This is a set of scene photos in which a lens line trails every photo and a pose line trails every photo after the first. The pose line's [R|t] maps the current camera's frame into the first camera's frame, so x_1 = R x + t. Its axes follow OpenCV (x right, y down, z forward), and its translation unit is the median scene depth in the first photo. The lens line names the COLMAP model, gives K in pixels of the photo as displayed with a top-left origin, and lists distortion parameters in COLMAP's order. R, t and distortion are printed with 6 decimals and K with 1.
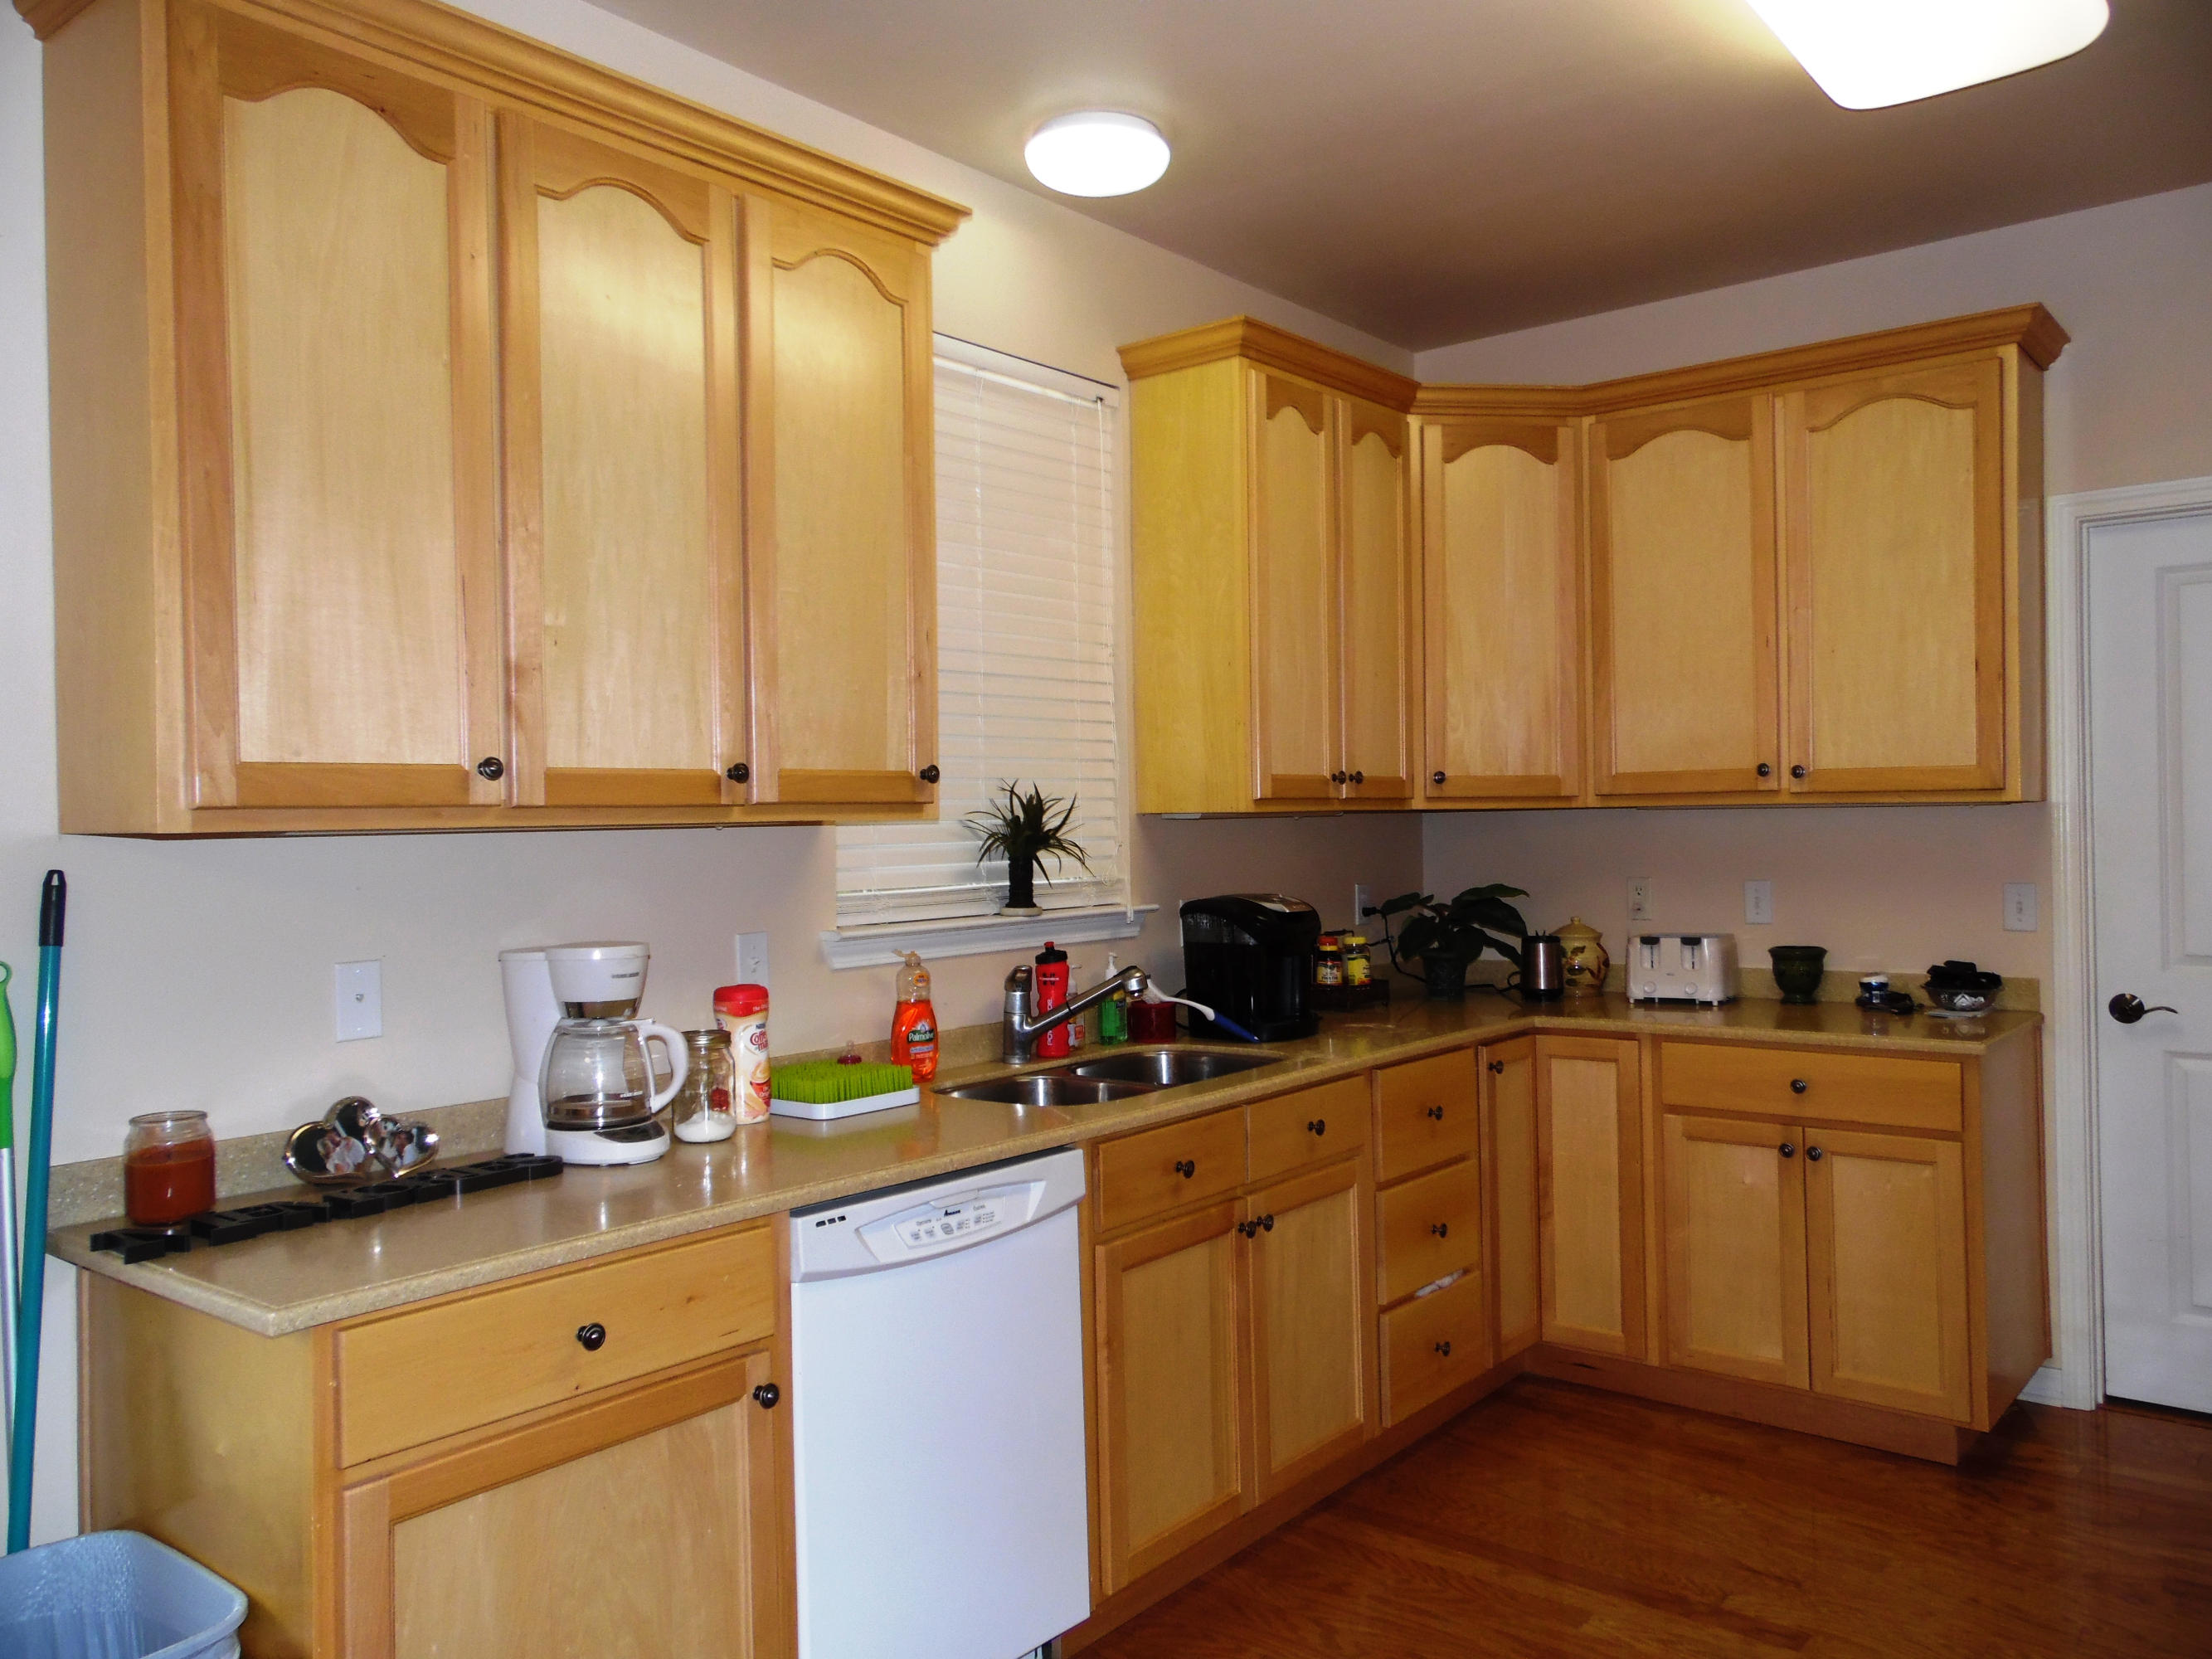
lens RADIAL K [[1634.4, 0, 1106.0], [0, 1634.4, 829.5], [0, 0, 1]] dist [0.001784, 0.002564]
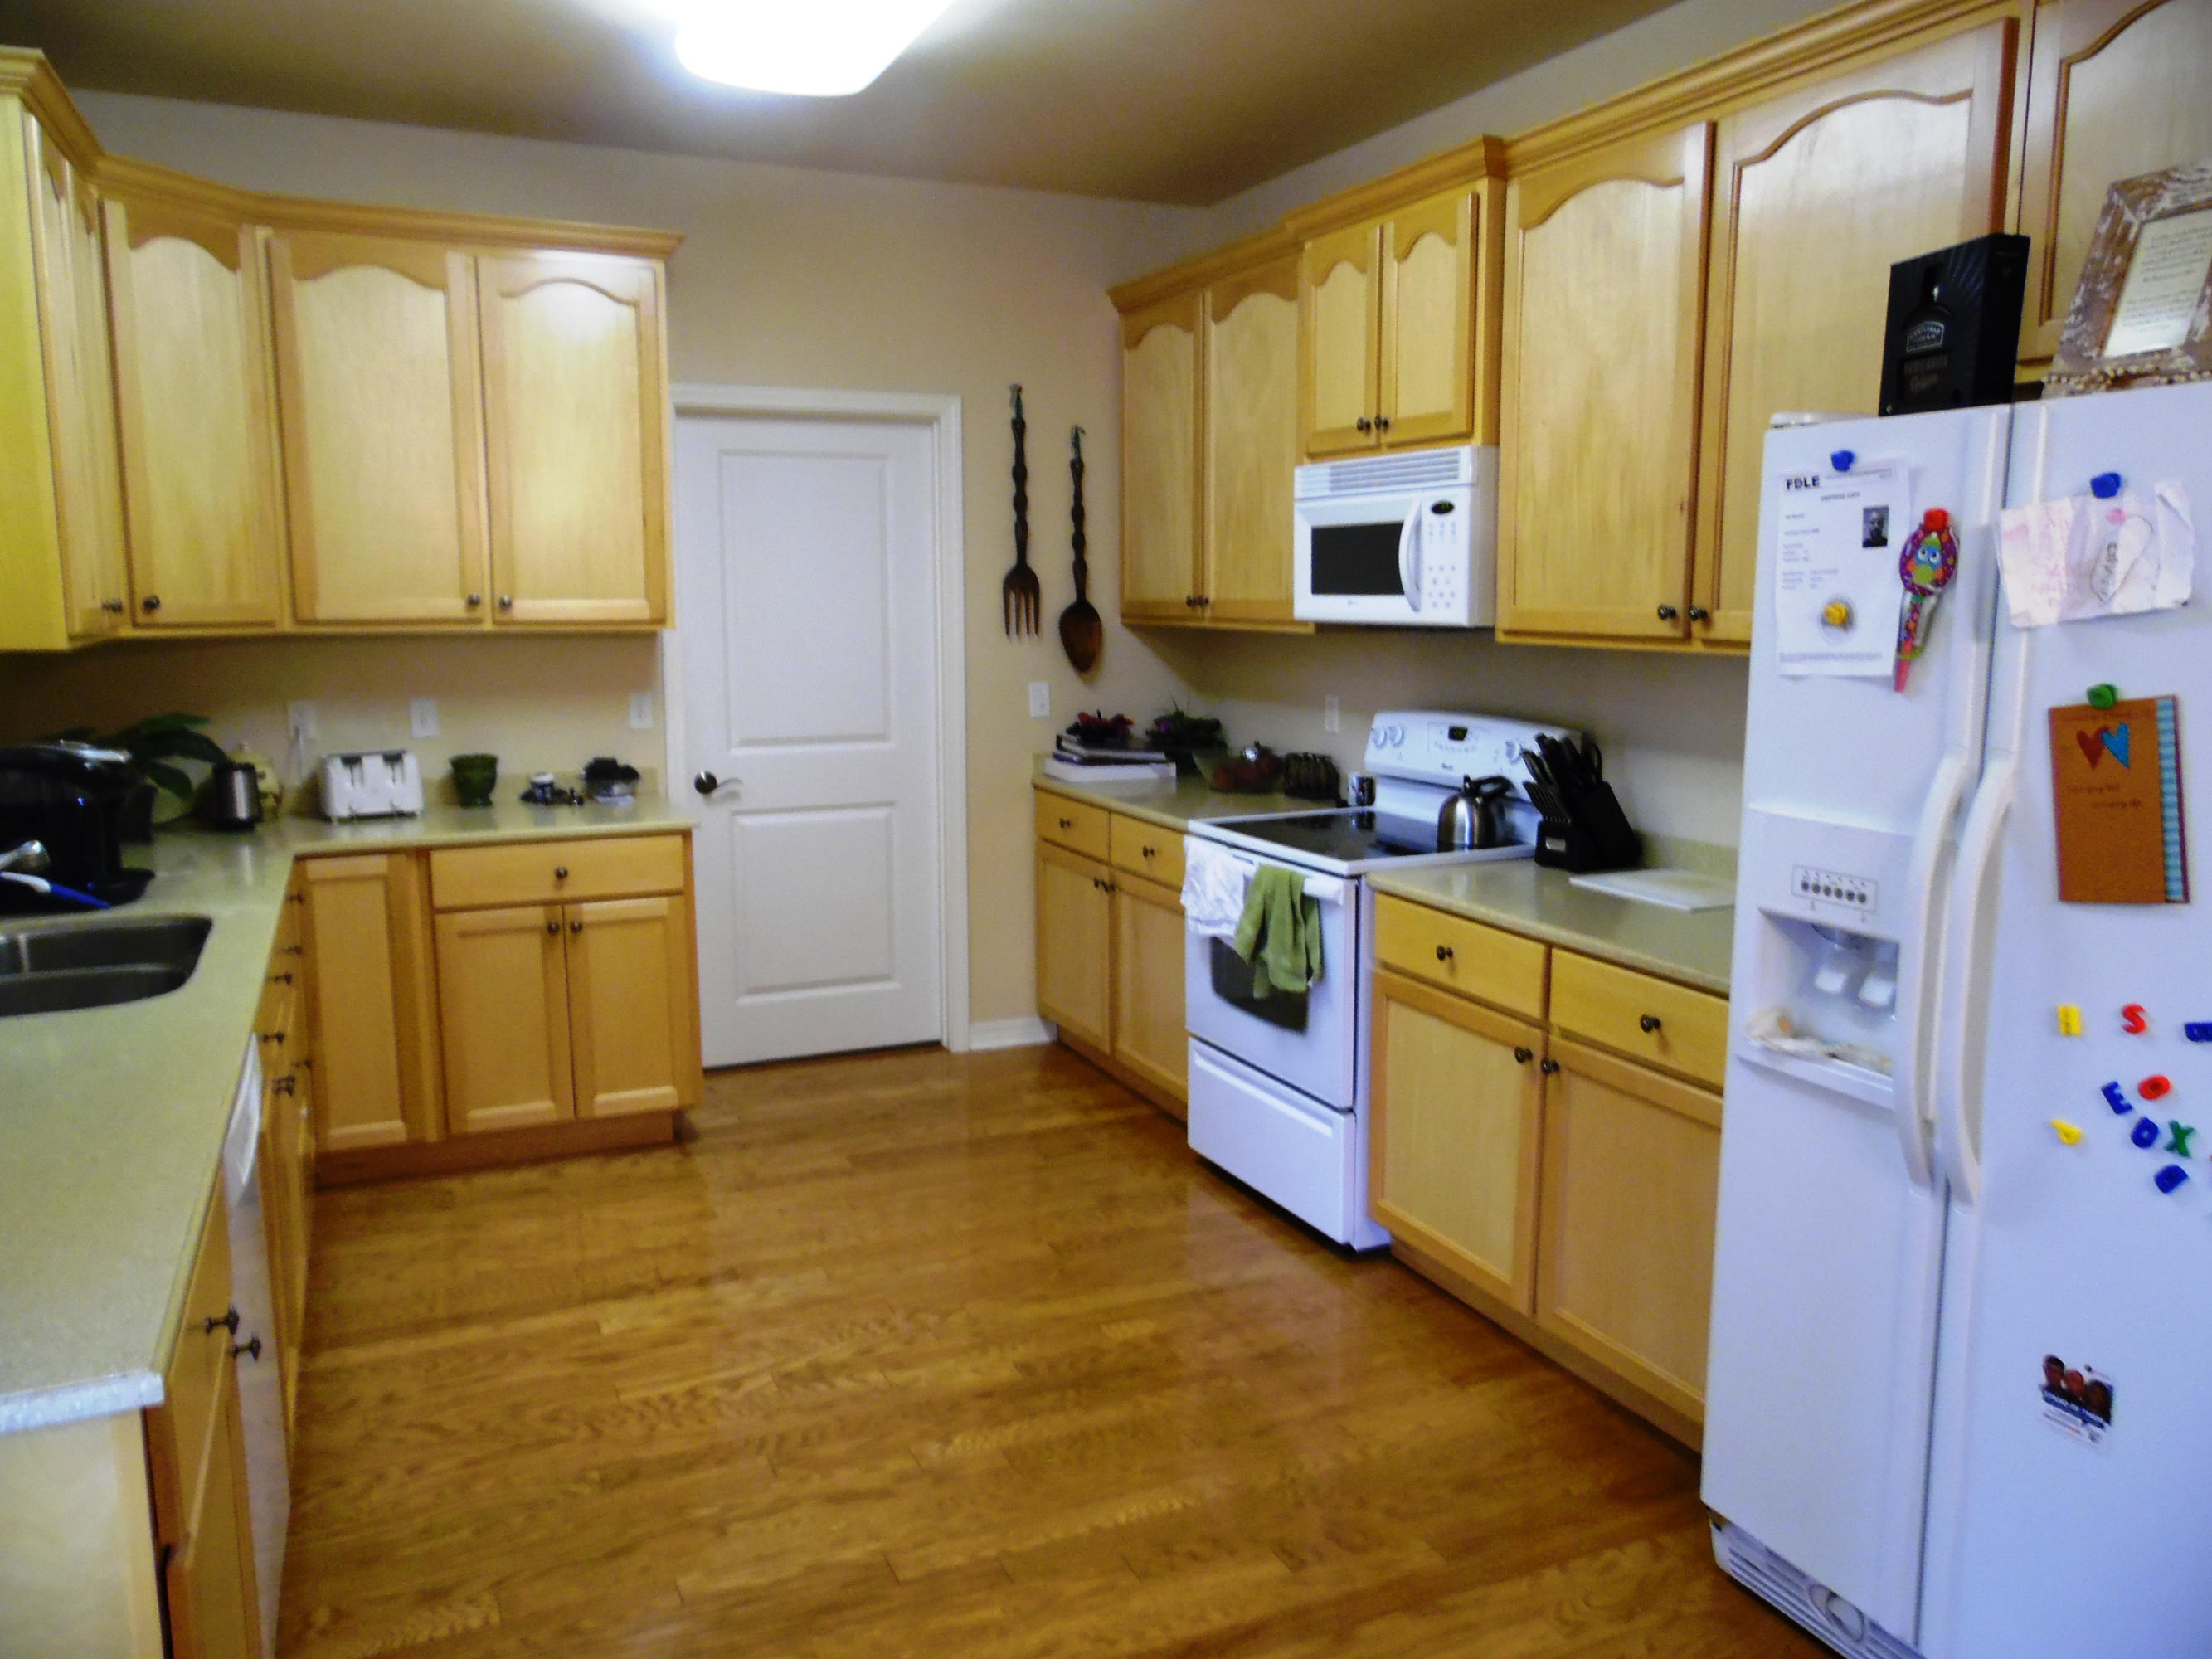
lens RADIAL K [[1634.4, 0, 1106.0], [0, 1634.4, 829.5], [0, 0, 1]] dist [0.001784, 0.002564]
pose [[0.444156, -0.113555, 0.888724, -0.414480], [-0.000880, 0.991880, 0.127176, -0.024032], [-0.895949, -0.057268, 0.440449, 0.113199]]
